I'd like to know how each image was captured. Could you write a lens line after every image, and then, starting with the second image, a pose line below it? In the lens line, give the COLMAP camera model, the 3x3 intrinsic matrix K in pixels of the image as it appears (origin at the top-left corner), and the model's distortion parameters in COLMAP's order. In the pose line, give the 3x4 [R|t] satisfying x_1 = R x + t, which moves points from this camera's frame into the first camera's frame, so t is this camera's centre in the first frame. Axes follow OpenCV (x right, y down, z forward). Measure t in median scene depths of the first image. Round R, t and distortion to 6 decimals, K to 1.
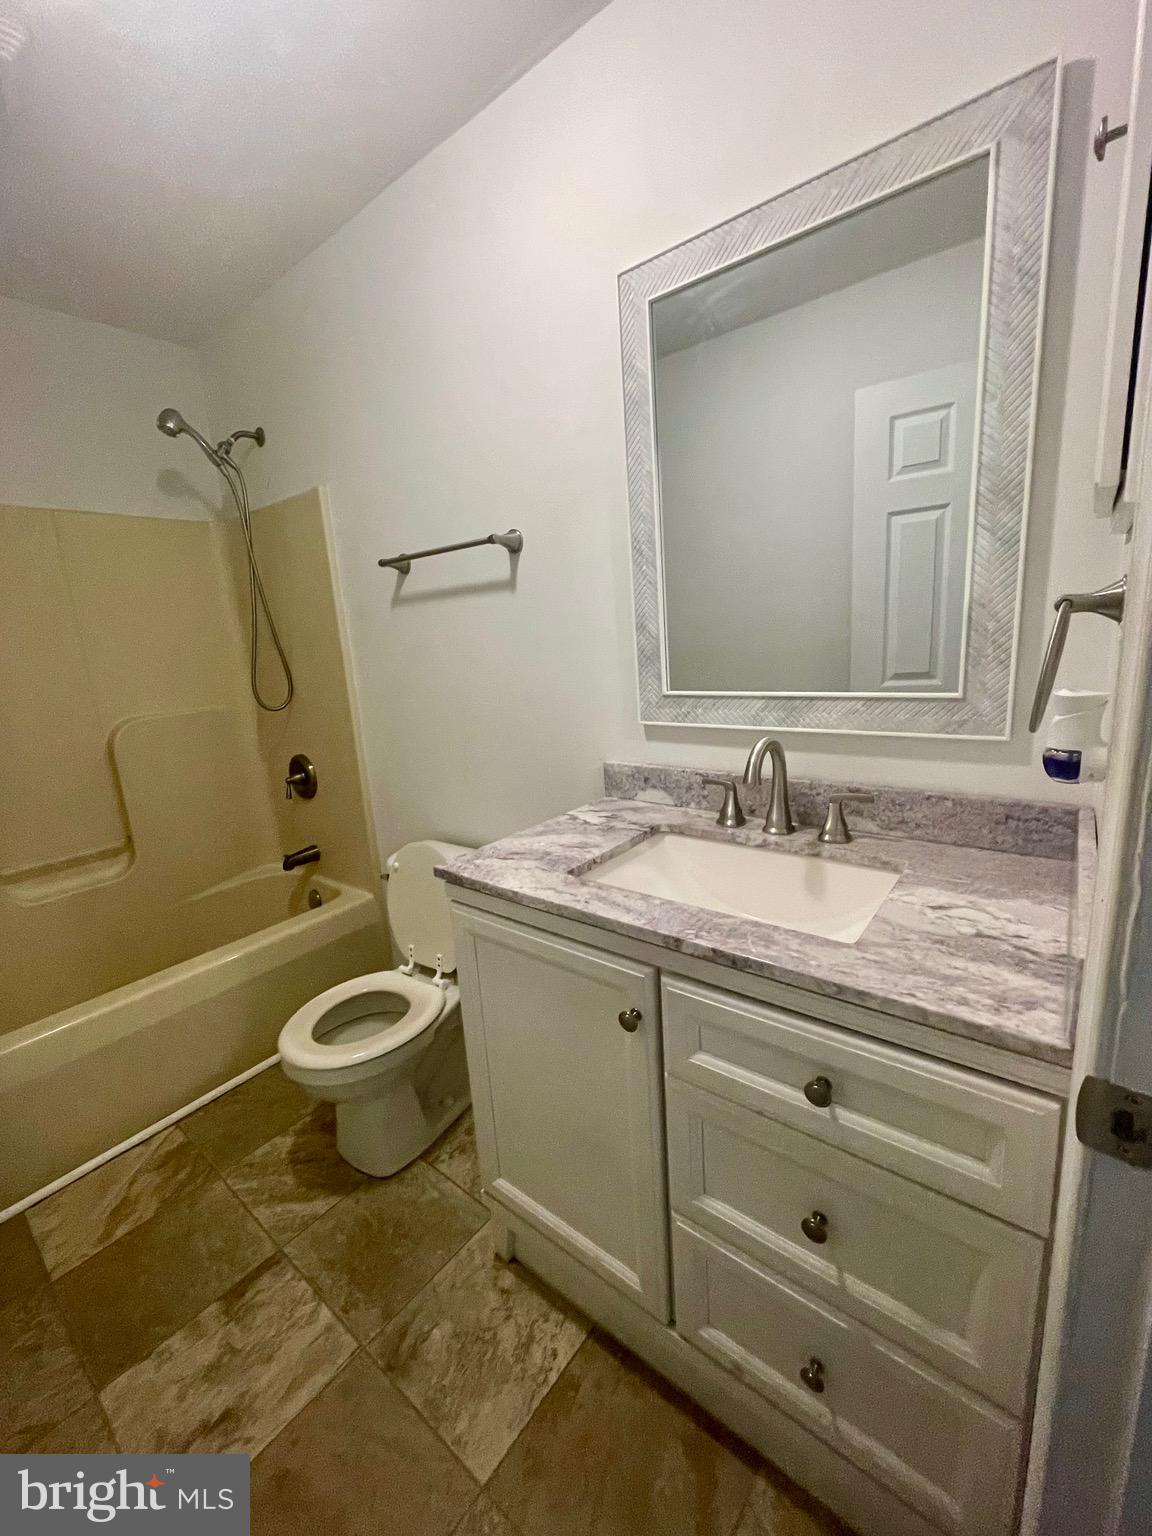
lens RADIAL K [[618.1, 0, 575.8], [0, 618.1, 767.4], [0, 0, 1]] dist [-0.010066, 0.000328]
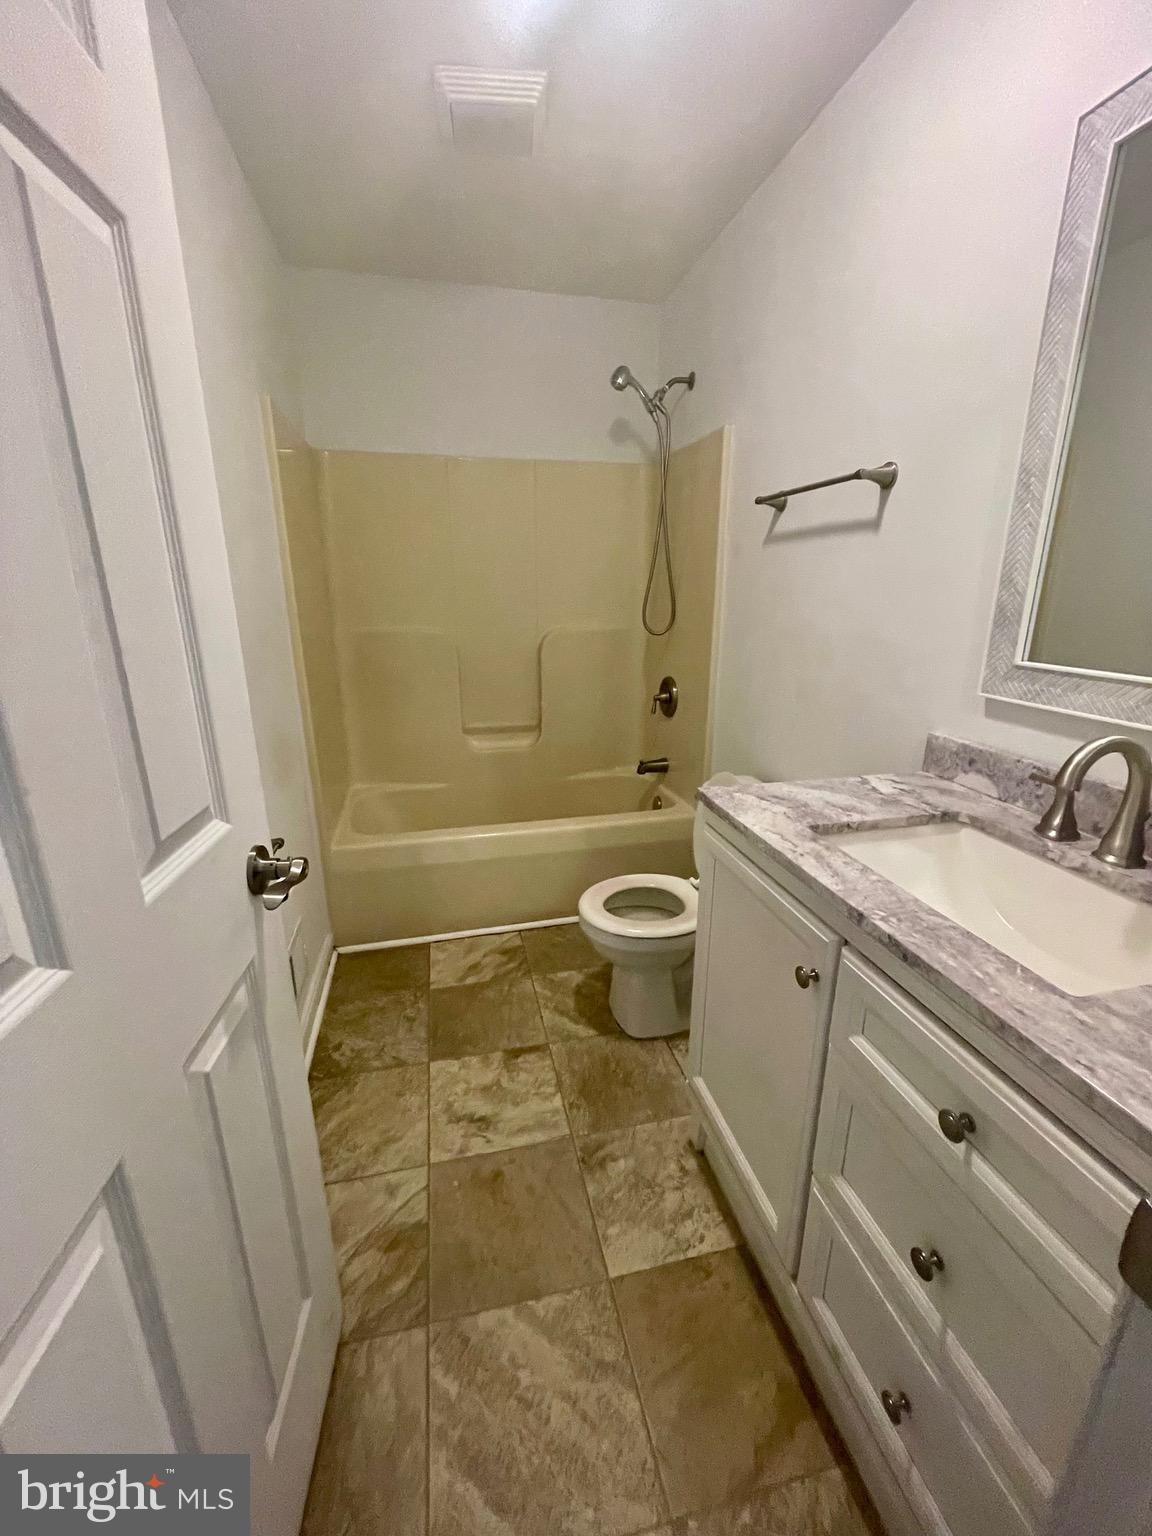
lens RADIAL K [[618.1, 0, 570.7], [0, 618.1, 768.0], [0, 0, 1]] dist [-0.010066, 0.000328]
pose [[0.775820, 0.236415, -0.584988, 0.198080], [-0.177802, 0.971492, 0.156813, -0.006771], [0.605384, -0.017647, 0.795738, -0.016039]]
